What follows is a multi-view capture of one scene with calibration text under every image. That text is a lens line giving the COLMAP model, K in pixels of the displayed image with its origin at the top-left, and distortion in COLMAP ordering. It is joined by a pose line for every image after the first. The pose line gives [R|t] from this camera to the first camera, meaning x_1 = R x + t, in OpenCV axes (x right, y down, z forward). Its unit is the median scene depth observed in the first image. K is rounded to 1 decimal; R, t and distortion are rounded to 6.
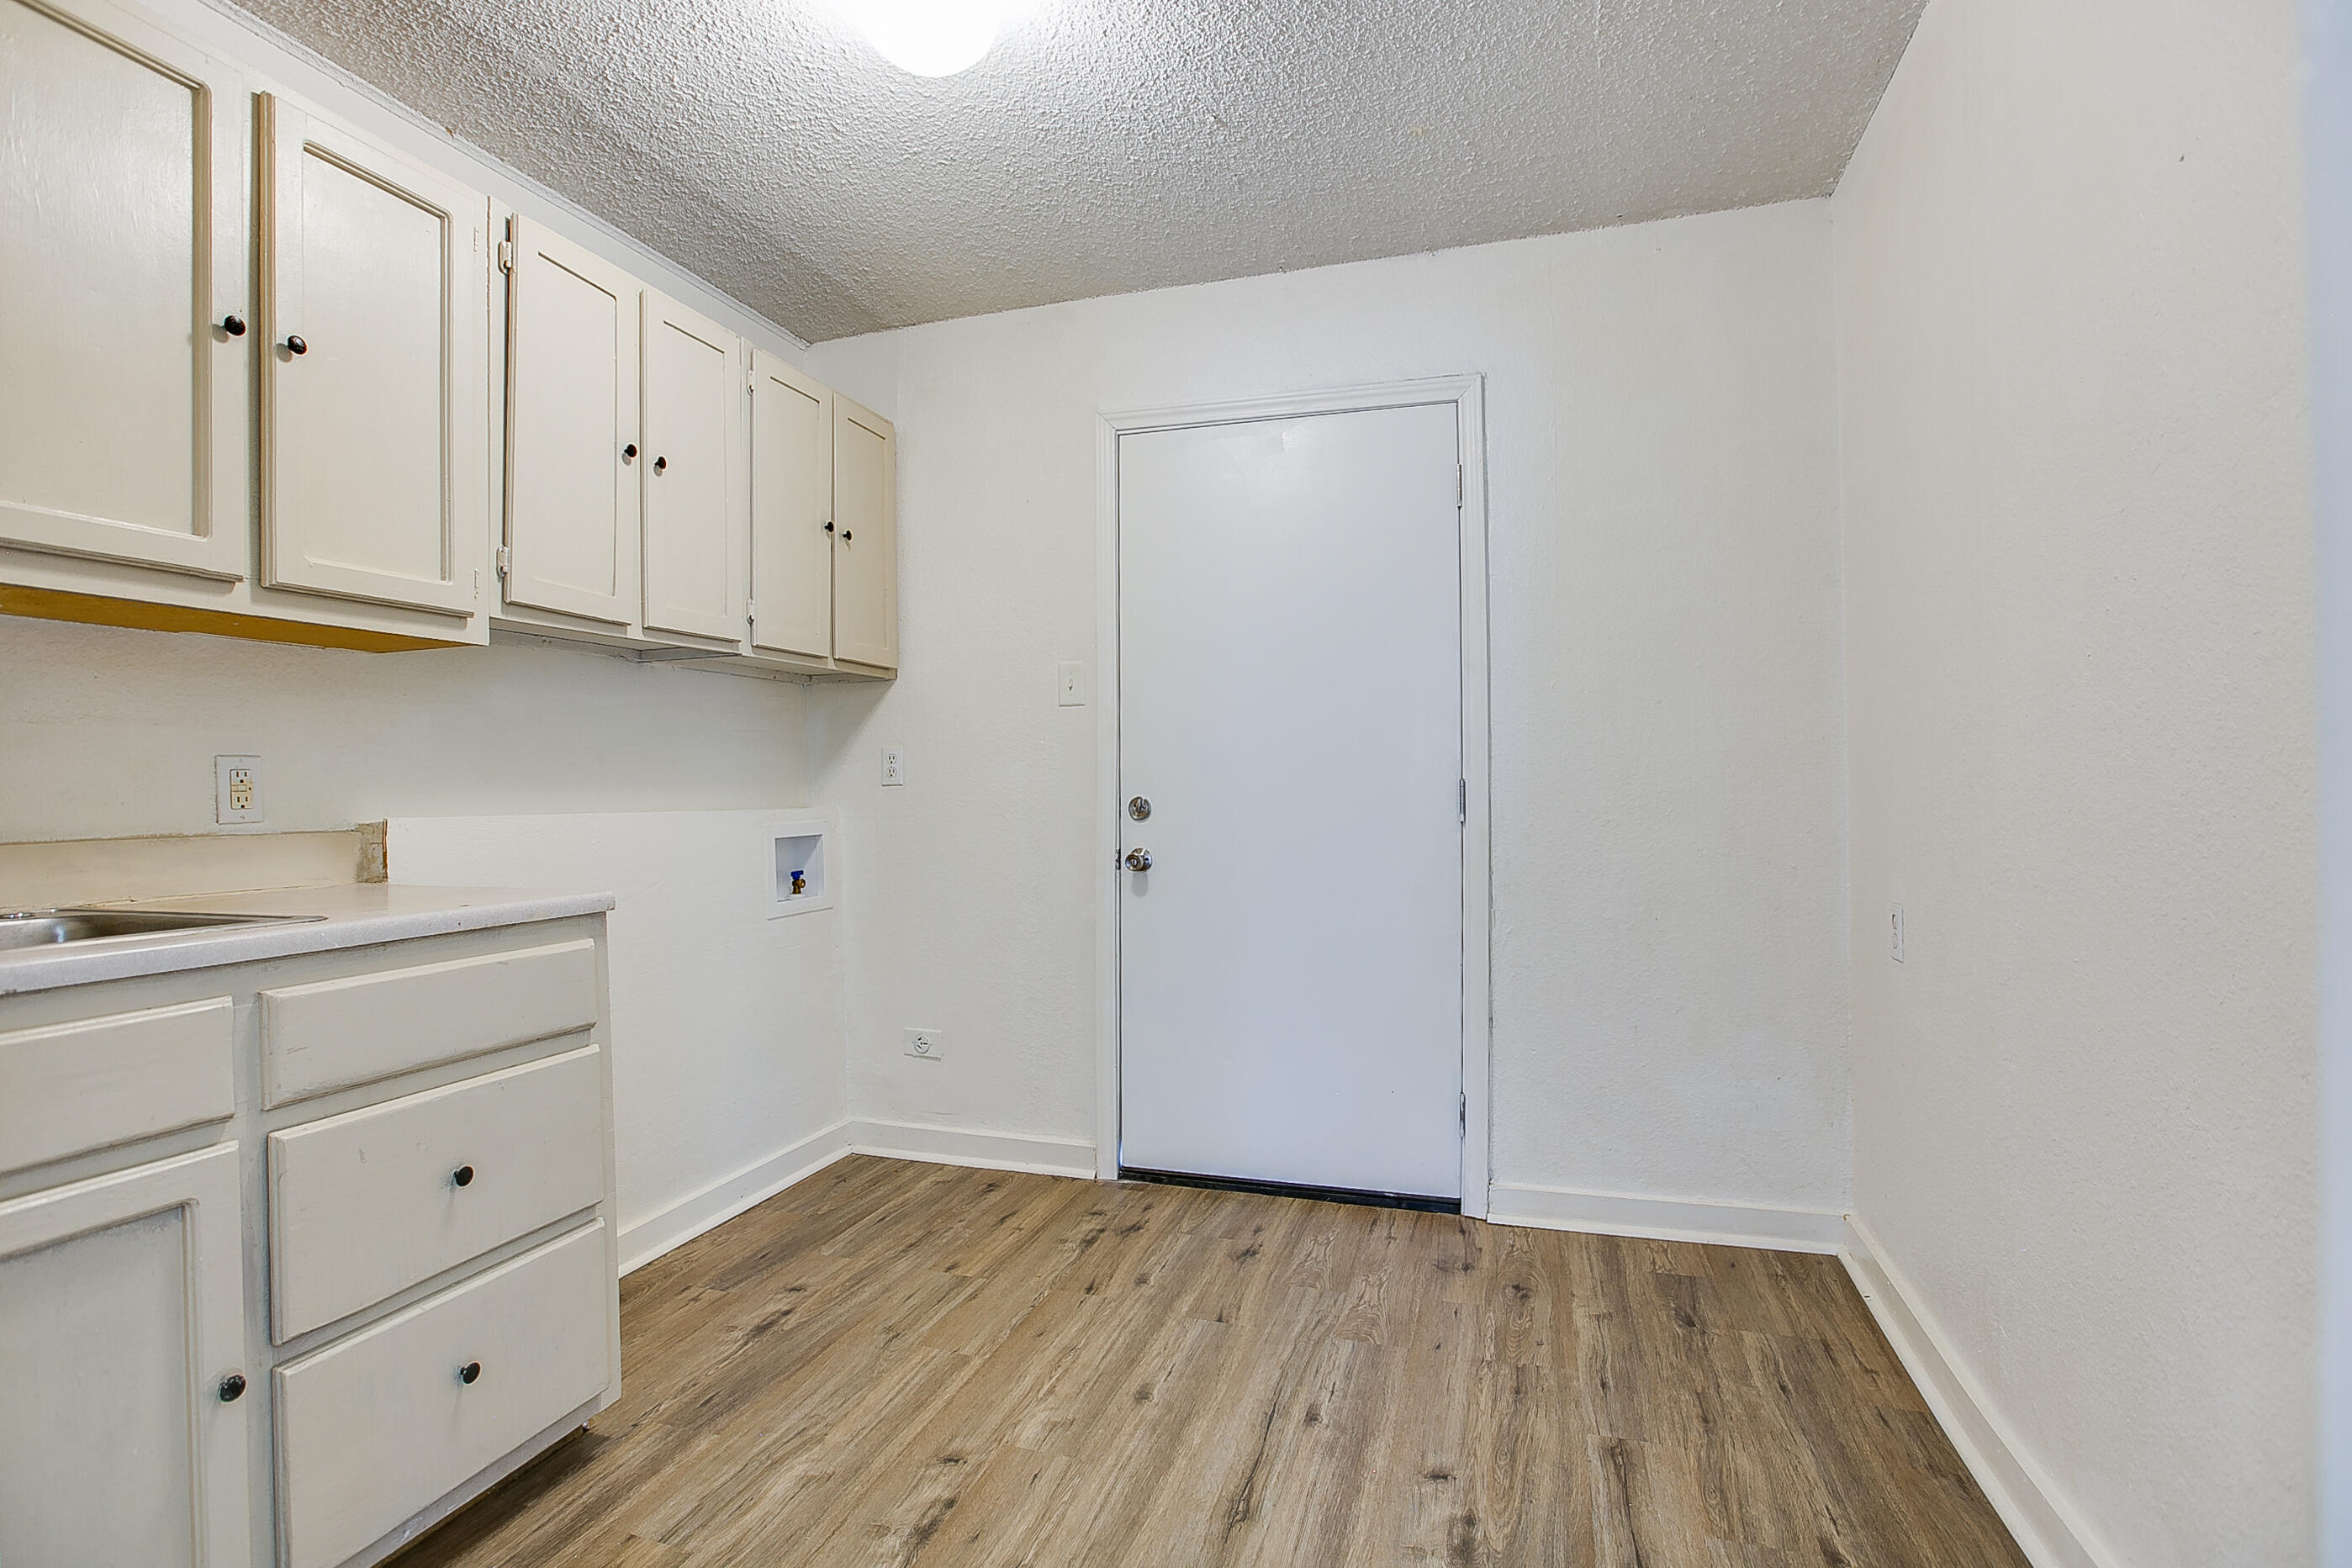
lens RADIAL K [[1153.3, 0, 1172.5], [0, 1153.3, 781.6], [0, 0, 1]] dist [-0.027656, 0.001085]
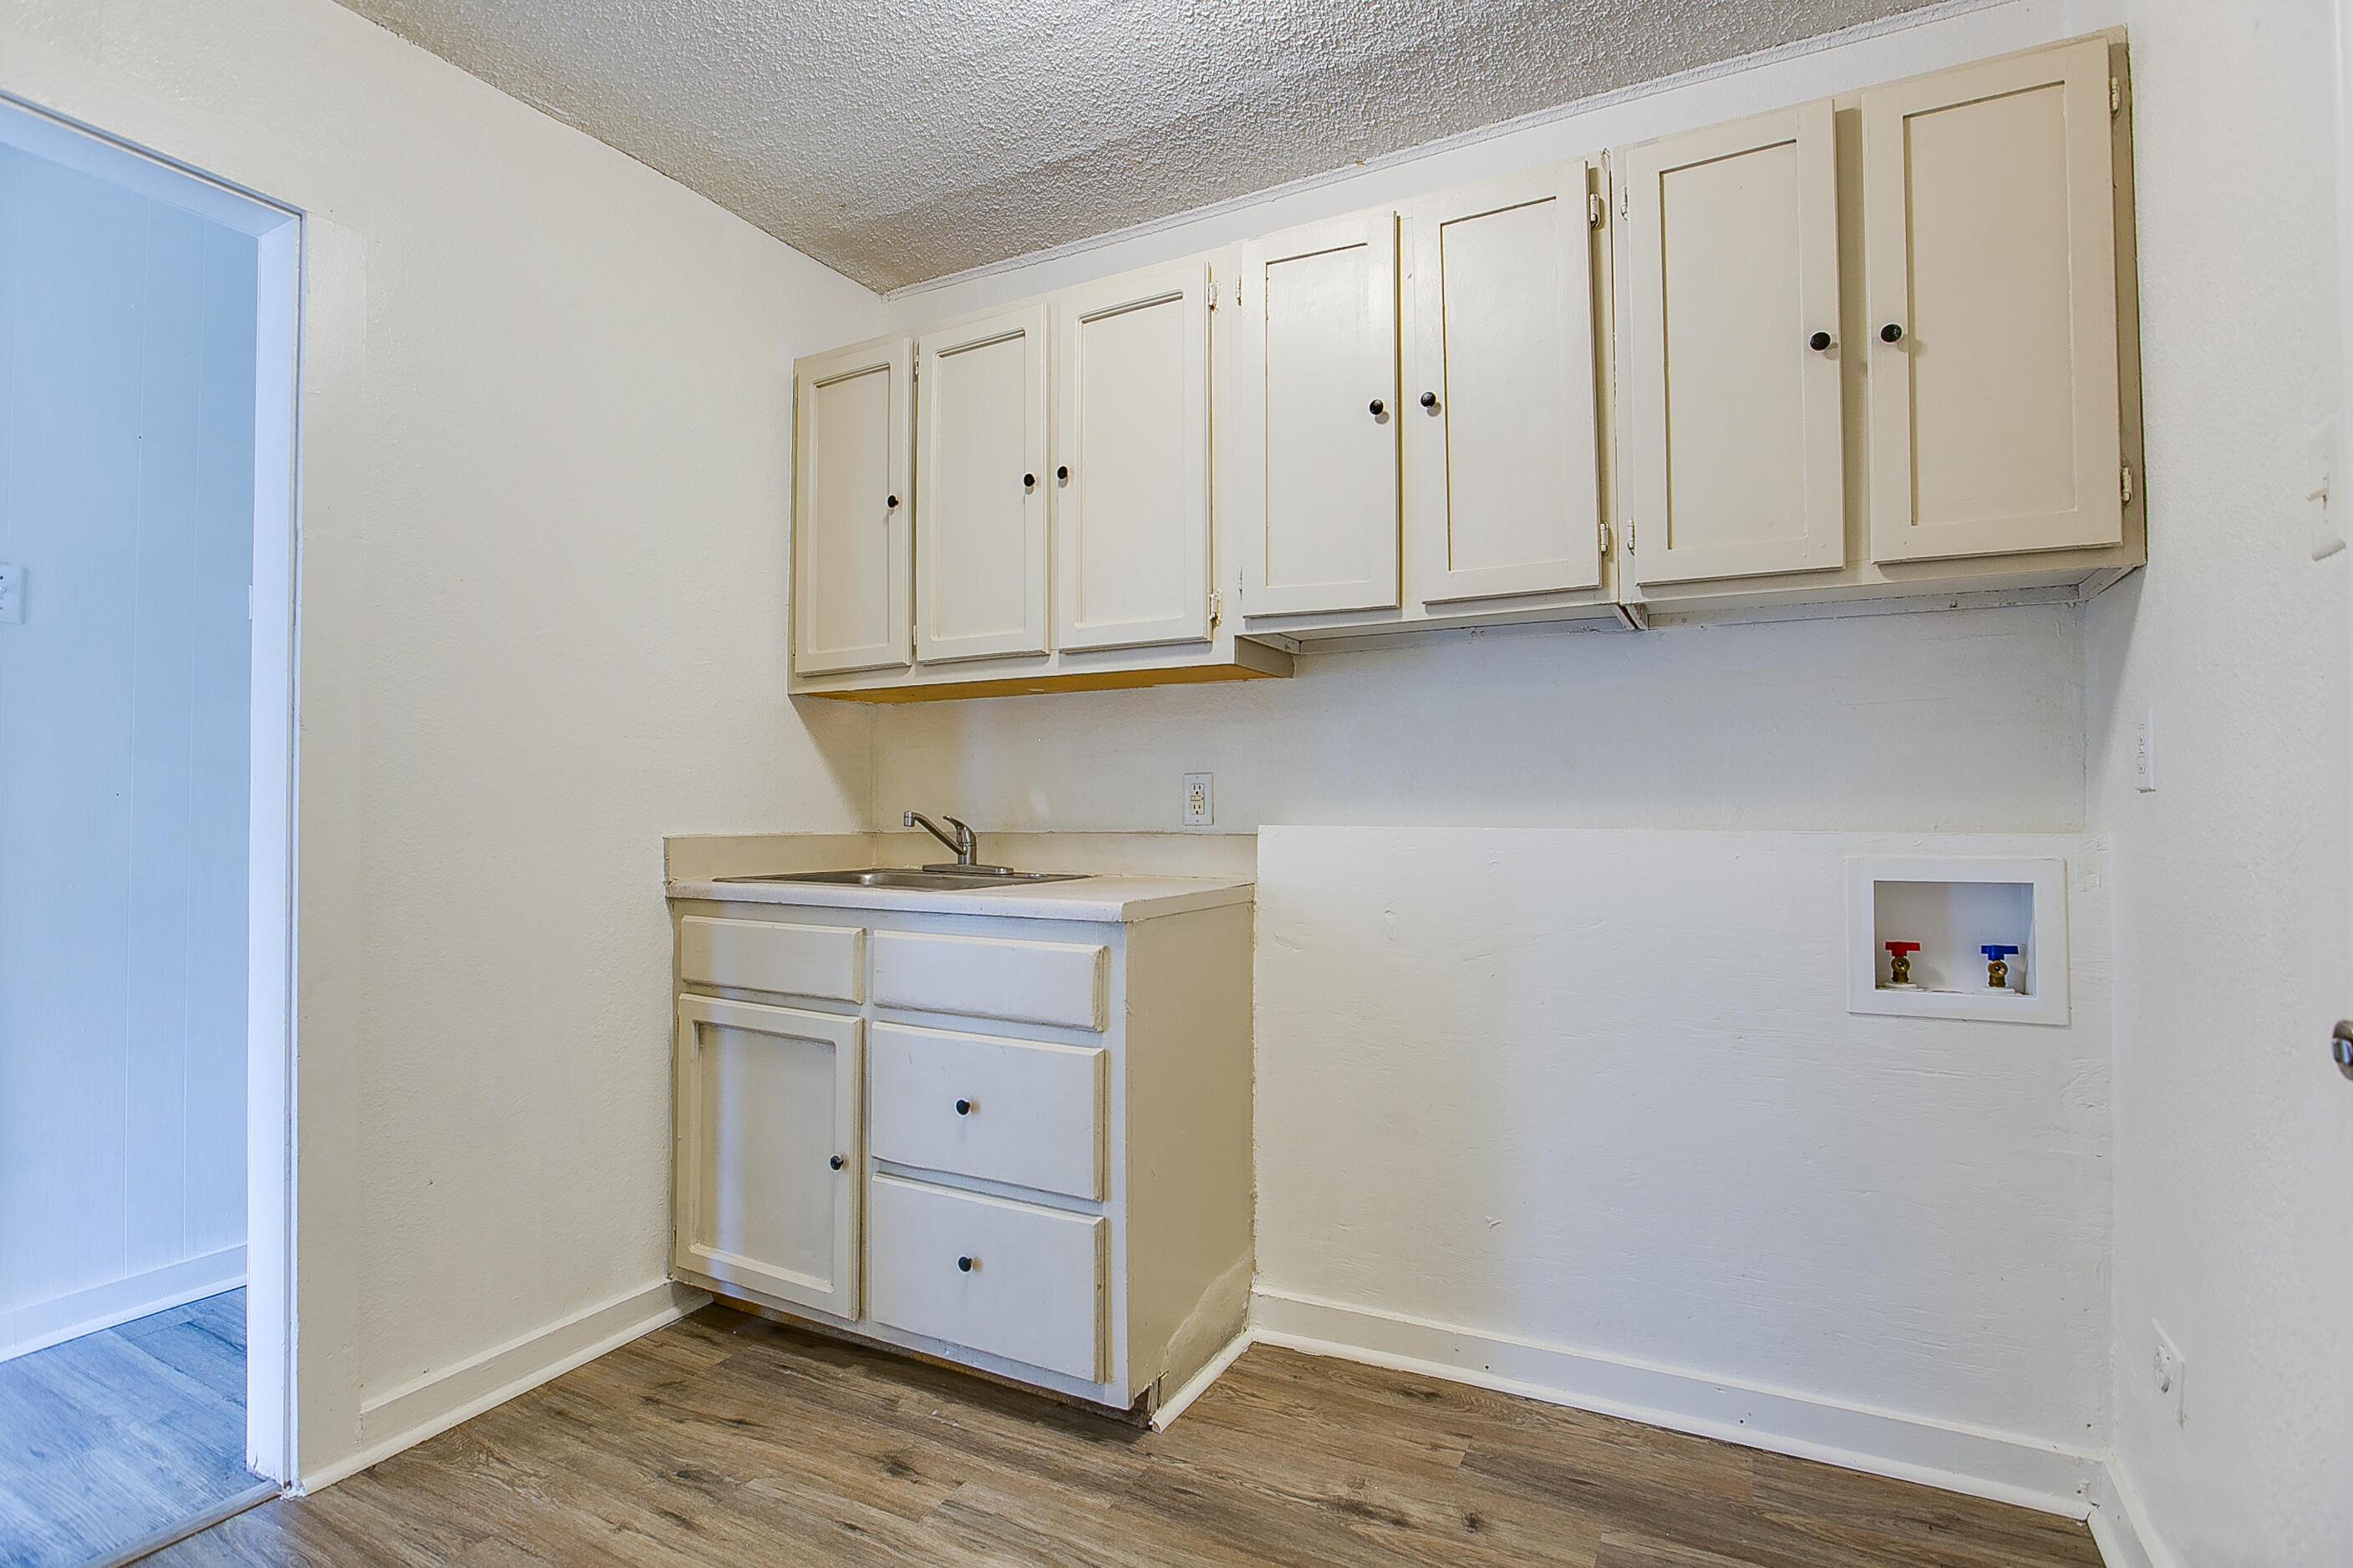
lens RADIAL K [[1153.8, 0, 1172.0], [0, 1153.8, 796.2], [0, 0, 1]] dist [-0.027656, 0.001085]
pose [[-0.188894, 0.006762, -0.981974, 0.496763], [0.009195, 0.999945, 0.005117, -0.002924], [0.981954, -0.008063, -0.188946, 1.243935]]
